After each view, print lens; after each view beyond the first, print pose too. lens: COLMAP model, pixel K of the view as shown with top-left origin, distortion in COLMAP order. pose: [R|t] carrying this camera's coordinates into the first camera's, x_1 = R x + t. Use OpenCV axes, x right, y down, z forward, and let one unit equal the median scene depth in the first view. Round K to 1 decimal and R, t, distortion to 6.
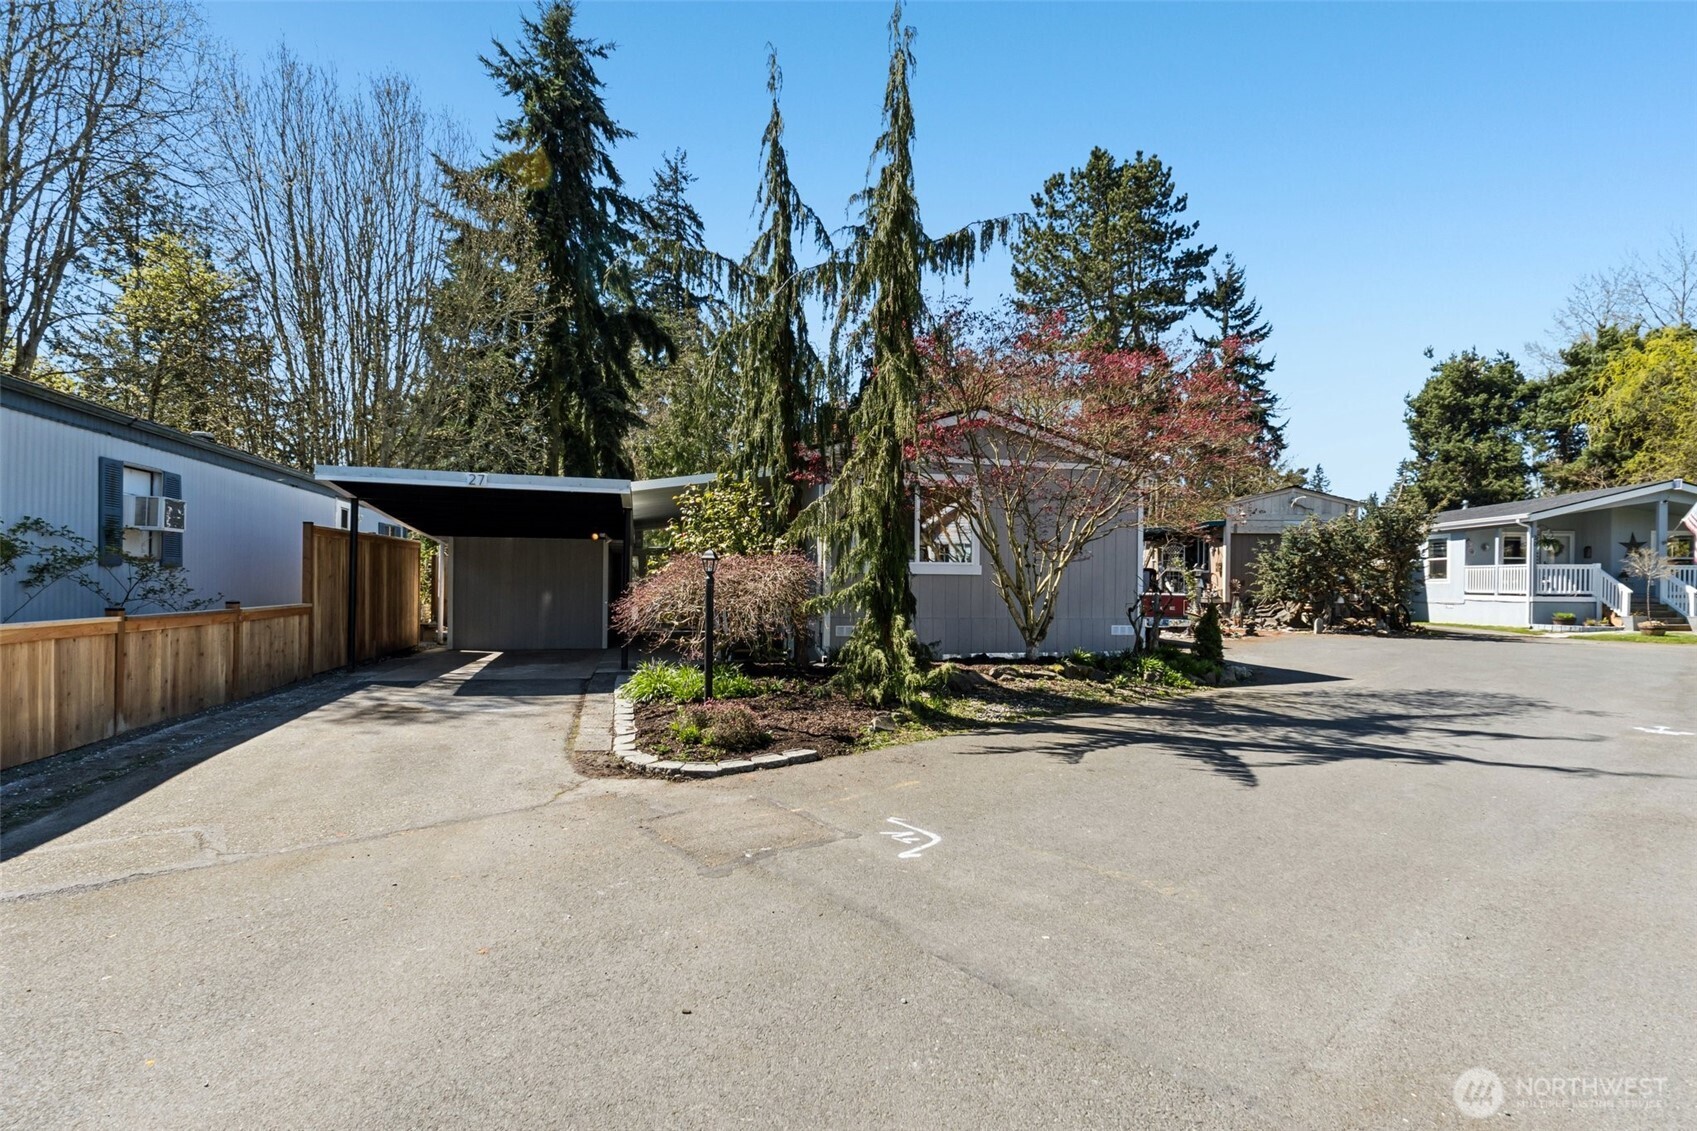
lens RADIAL K [[844.5, 0, 842.2], [0, 844.5, 582.8], [0, 0, 1]] dist [-0.010436, 0.000641]
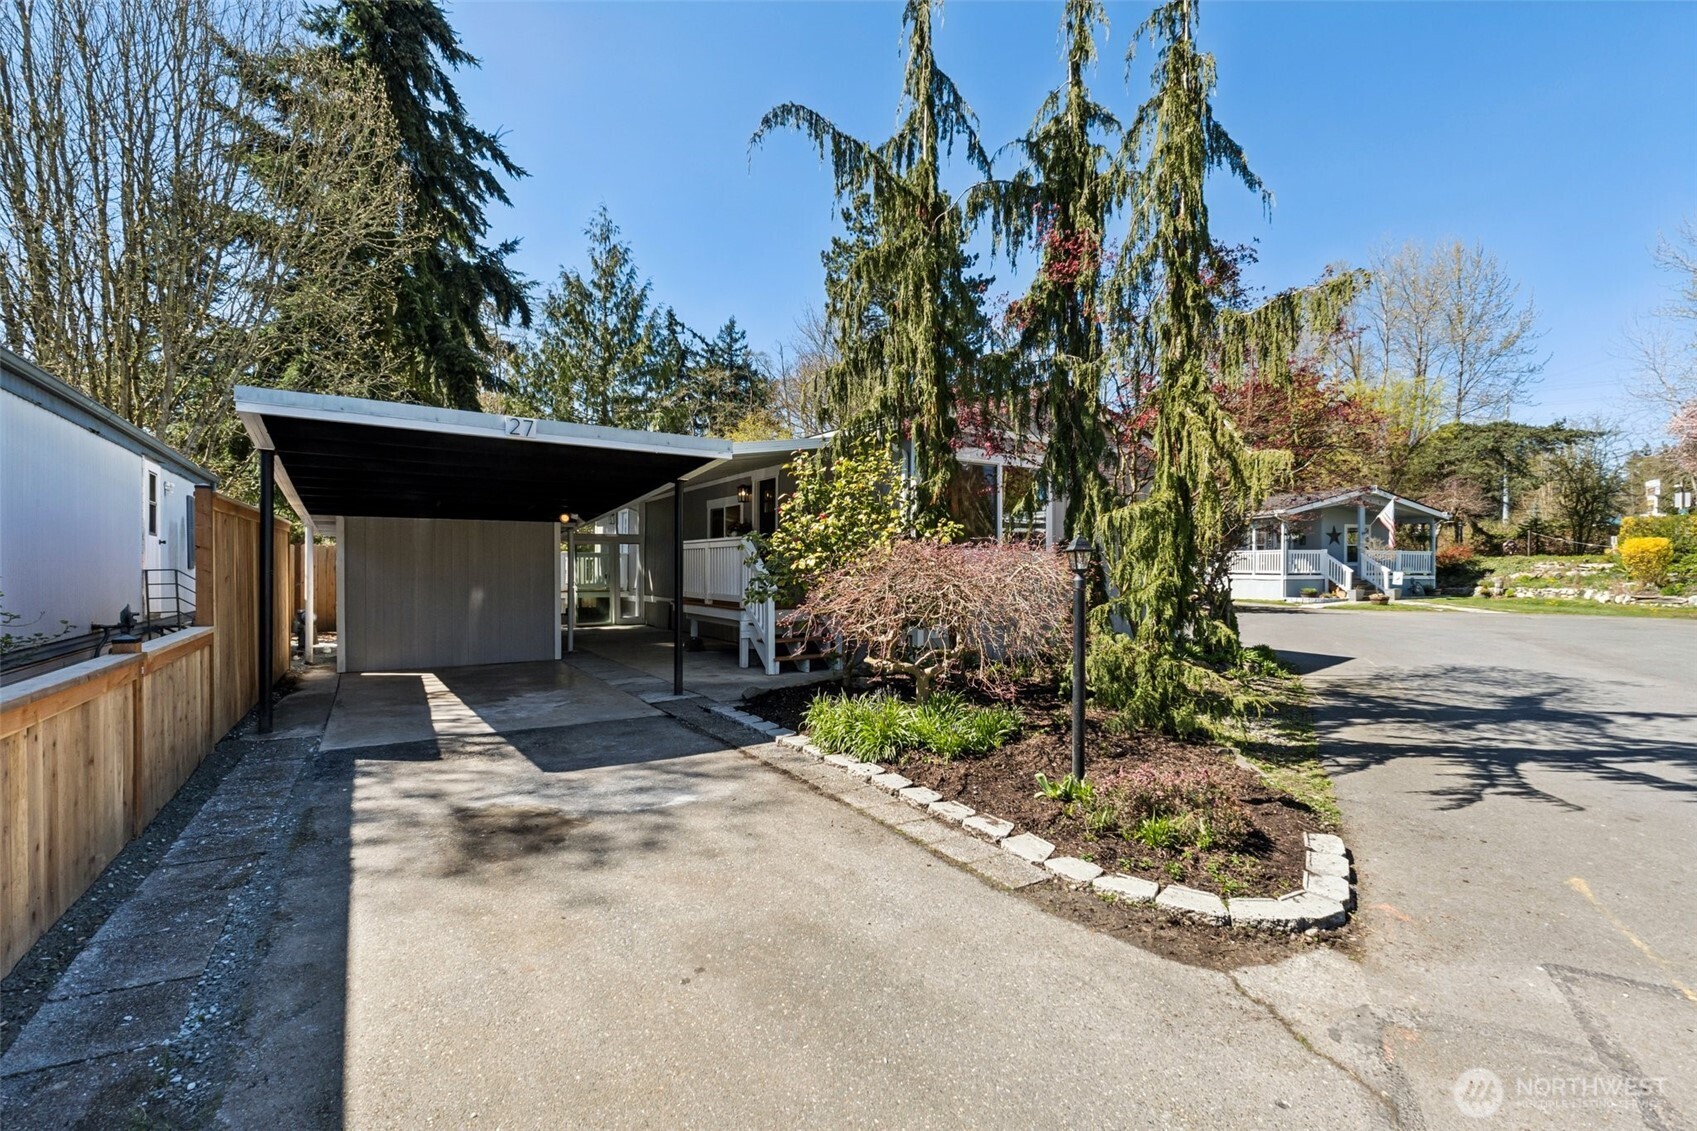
lens RADIAL K [[747.9, 0, 846.6], [0, 747.9, 569.4], [0, 0, 1]] dist [-0.011162, 0.000489]
pose [[0.942614, -0.010105, 0.333731, -0.184580], [0.008054, 0.999939, 0.007528, -0.006986], [-0.333787, -0.004408, 0.942638, 0.175396]]
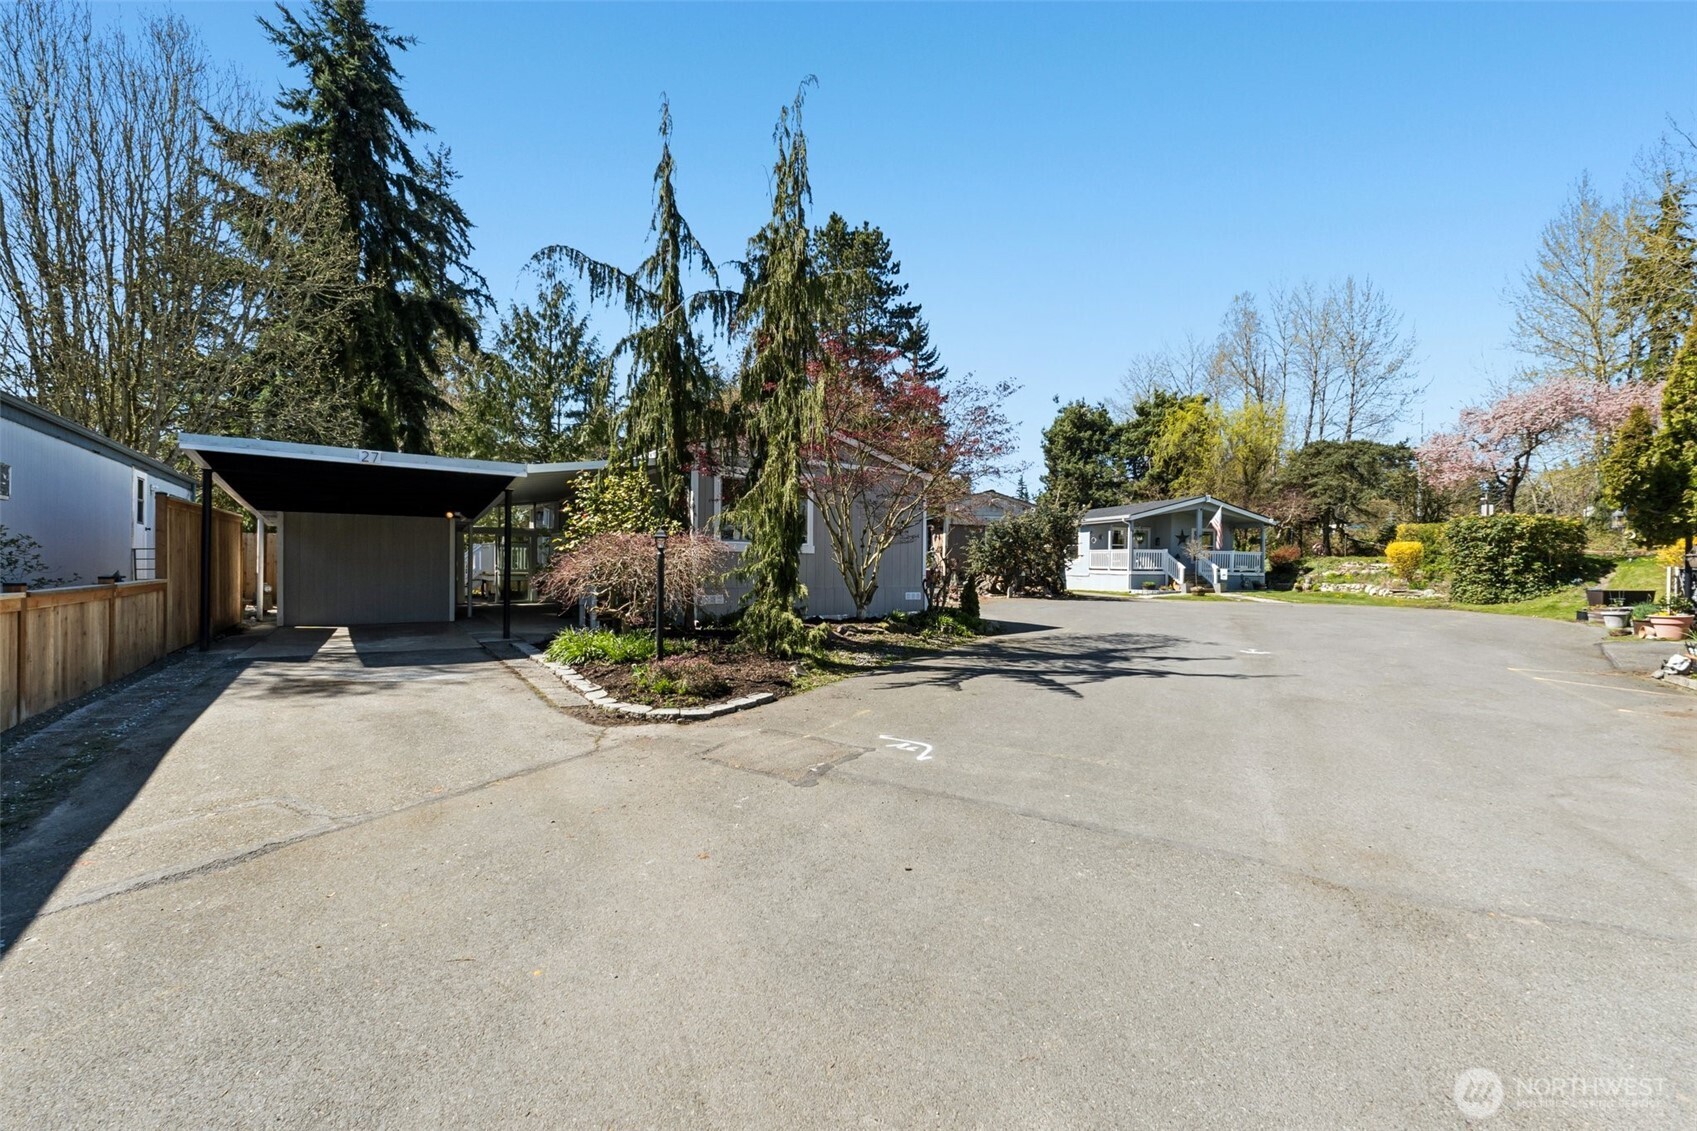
lens RADIAL K [[712.8, 0, 848.0], [0, 712.8, 569.4], [0, 0, 1]] dist [-0.009553, -0.000509]
pose [[0.937112, -0.001424, 0.349025, -0.090358], [-0.002322, 0.999944, 0.010314, 0.001863], [-0.349020, -0.010476, 0.937057, -0.005064]]
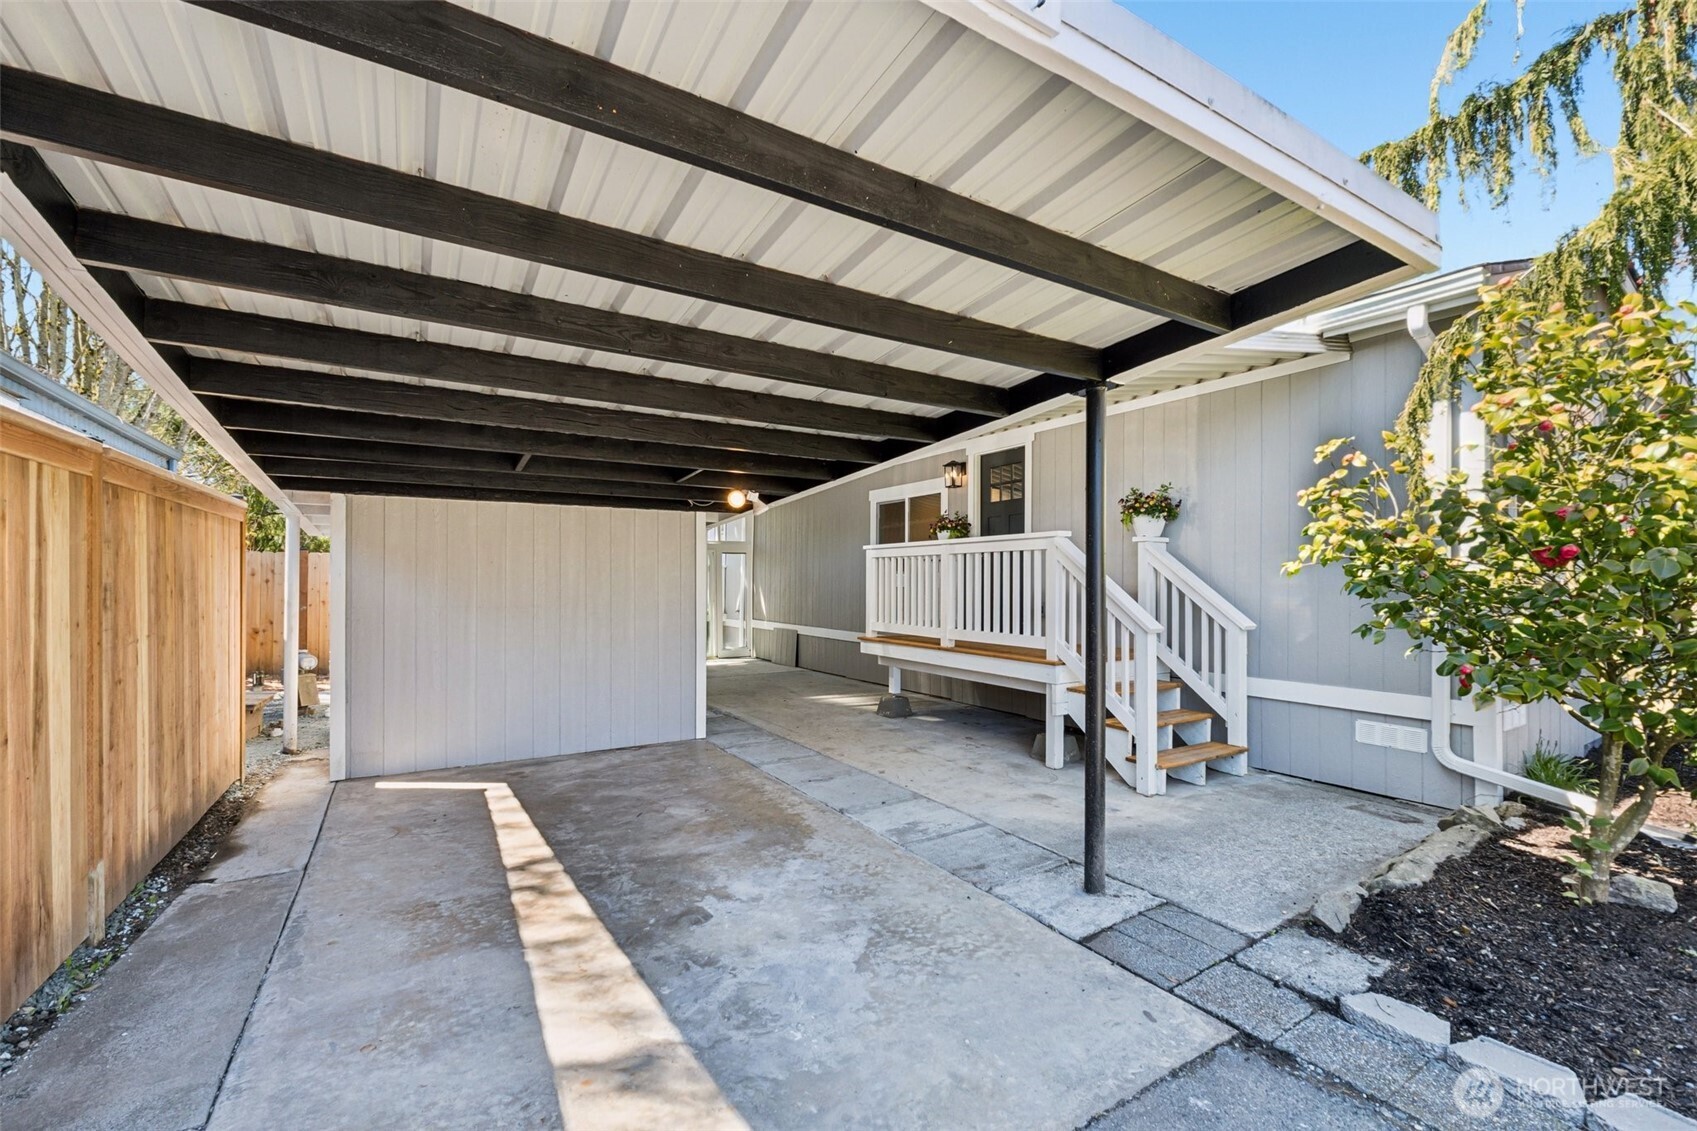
lens RADIAL K [[712.8, 0, 848.0], [0, 712.8, 569.4], [0, 0, 1]] dist [-0.009553, -0.000509]
pose [[0.947882, -0.002949, 0.318609, -0.236142], [0.007108, 0.999904, -0.011892, -0.008859], [-0.318543, 0.013537, 0.947812, 0.418797]]
